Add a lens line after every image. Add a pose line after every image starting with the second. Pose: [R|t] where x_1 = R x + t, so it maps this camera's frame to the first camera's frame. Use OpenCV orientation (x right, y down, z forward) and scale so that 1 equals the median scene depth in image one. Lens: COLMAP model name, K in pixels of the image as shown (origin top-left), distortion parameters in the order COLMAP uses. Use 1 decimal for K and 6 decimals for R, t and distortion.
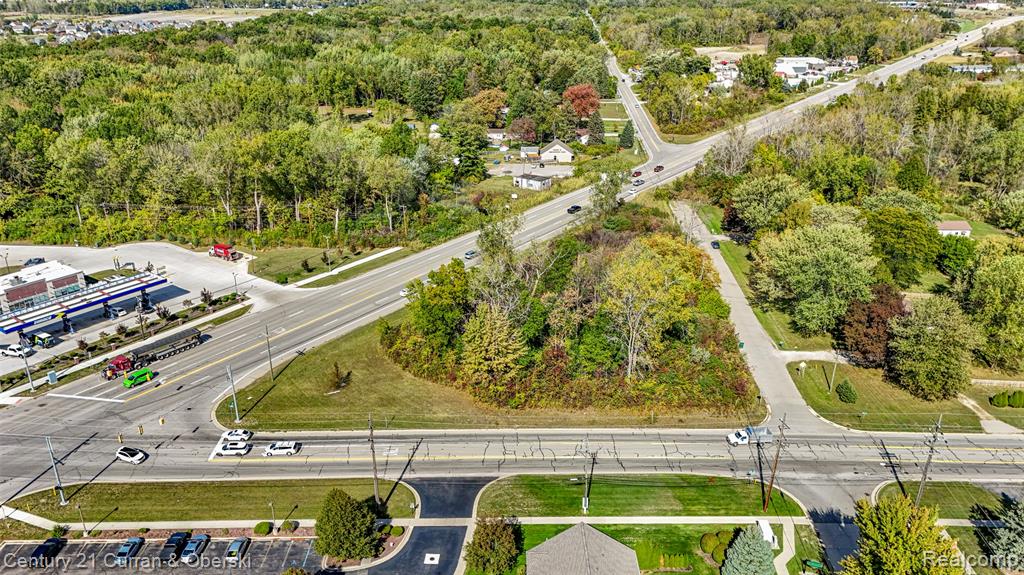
lens RADIAL K [[750.5, 0, 514.9], [0, 750.5, 292.9], [0, 0, 1]] dist [0.075002, -0.069016]
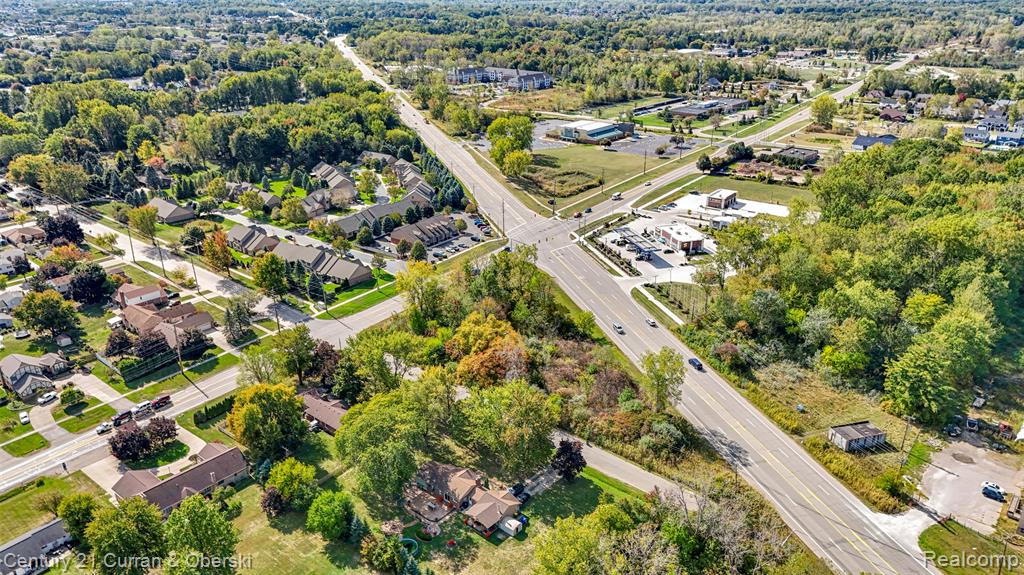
lens RADIAL K [[750.5, 0, 514.9], [0, 750.5, 292.9], [0, 0, 1]] dist [0.075002, -0.069016]
pose [[-0.602736, 0.307681, -0.736235, 1.147881], [-0.309650, 0.760173, 0.571186, -0.906358], [0.735409, 0.572249, -0.362910, 1.493509]]
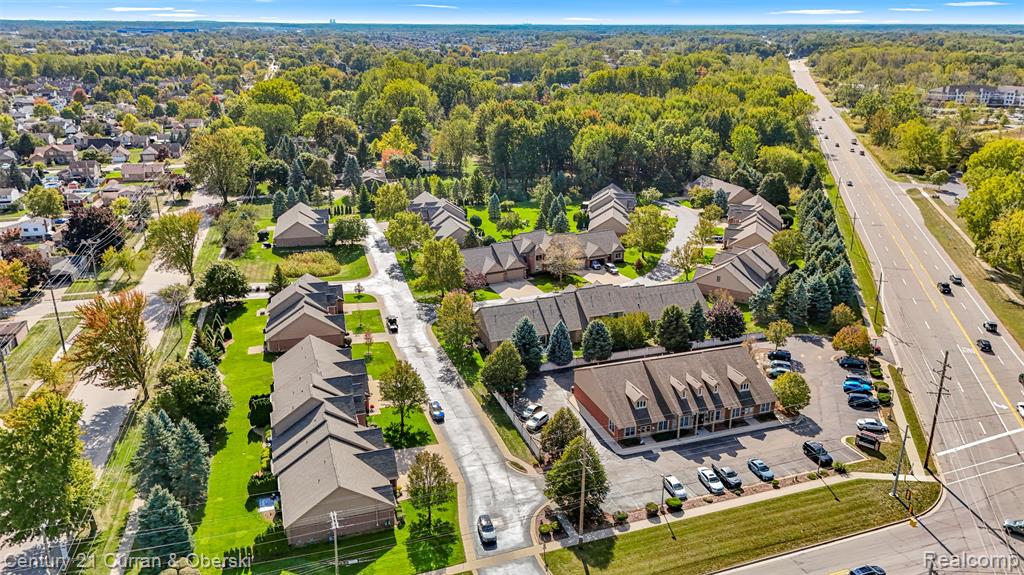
lens RADIAL K [[750.5, 0, 514.9], [0, 750.5, 292.9], [0, 0, 1]] dist [0.075002, -0.069016]
pose [[-0.947747, 0.102672, -0.302050, 0.077106], [-0.129282, 0.741965, 0.657856, -0.305409], [0.291654, 0.662530, -0.689922, 0.862351]]
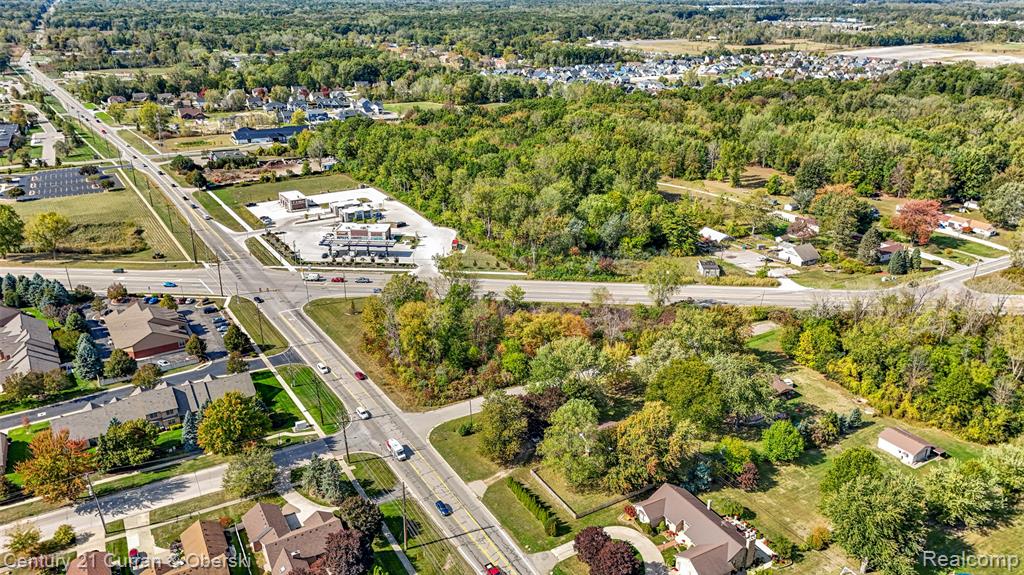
lens RADIAL K [[750.5, 0, 514.9], [0, 750.5, 292.9], [0, 0, 1]] dist [0.075002, -0.069016]
pose [[0.534230, 0.321513, -0.781811, 1.257522], [-0.330378, 0.930702, 0.156988, -0.311933], [0.778106, 0.174425, 0.603429, 0.096353]]
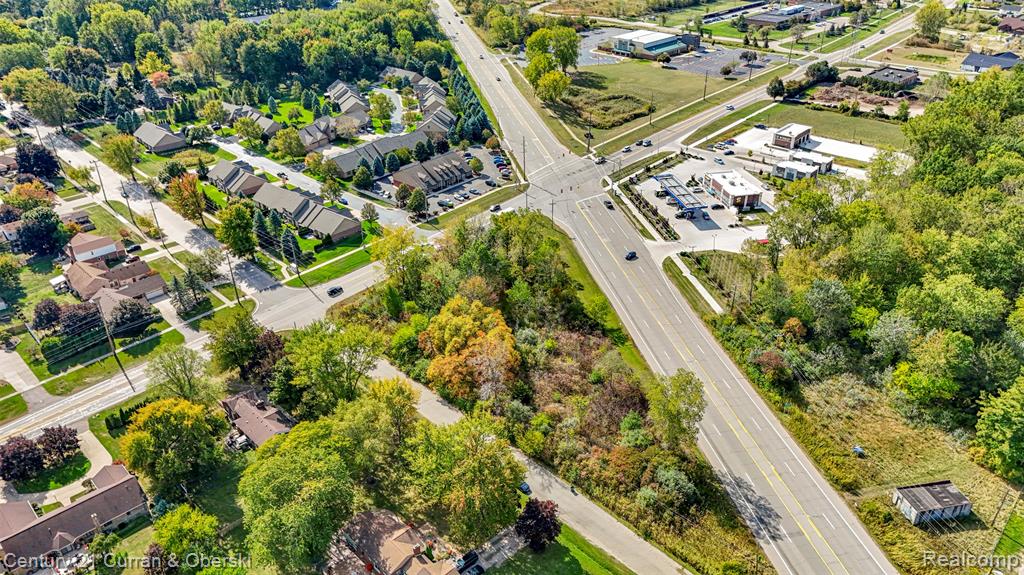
lens RADIAL K [[750.5, 0, 514.9], [0, 750.5, 292.9], [0, 0, 1]] dist [0.075002, -0.069016]
pose [[-0.675741, 0.372088, -0.636337, 0.835762], [-0.277888, 0.670975, 0.687438, -0.869595], [0.682754, 0.641360, -0.350006, 1.406726]]
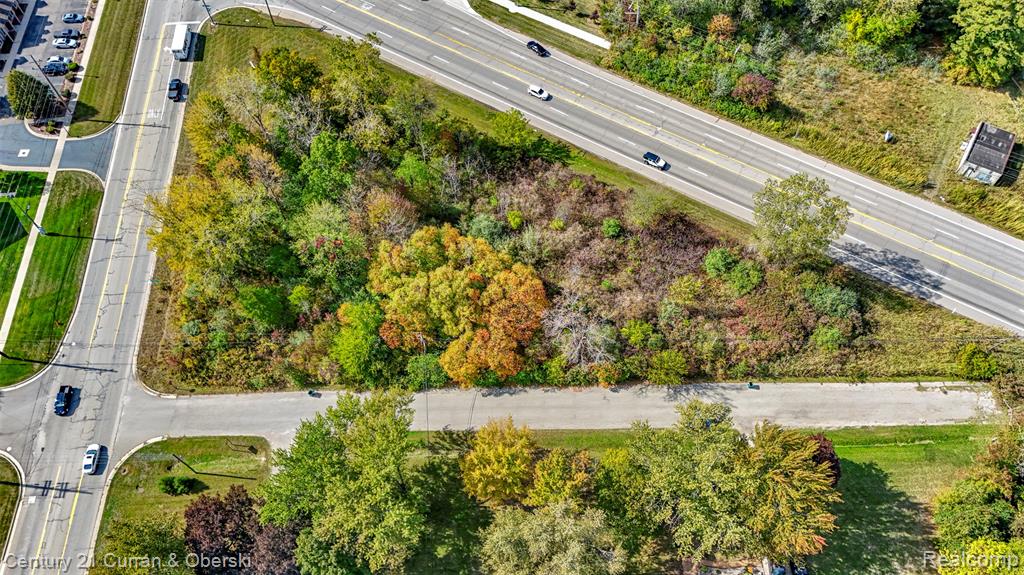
lens RADIAL K [[750.5, 0, 514.9], [0, 750.5, 292.9], [0, 0, 1]] dist [0.075002, -0.069016]
pose [[0.071674, 0.846084, -0.528208, 0.583598], [-0.376909, 0.513280, 0.771028, -0.613725], [0.923473, 0.143824, 0.355685, 0.812285]]
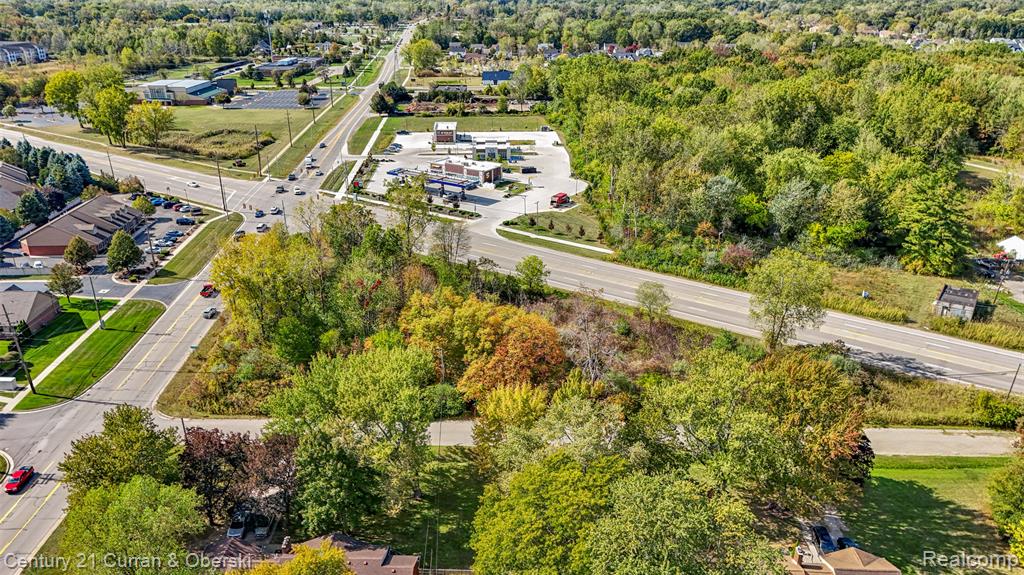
lens RADIAL K [[750.5, 0, 514.9], [0, 750.5, 292.9], [0, 0, 1]] dist [0.075002, -0.069016]
pose [[0.037587, 0.381194, -0.923731, 0.891640], [-0.390292, 0.856564, 0.337595, -0.349914], [0.919923, 0.347836, 0.180973, 0.897894]]
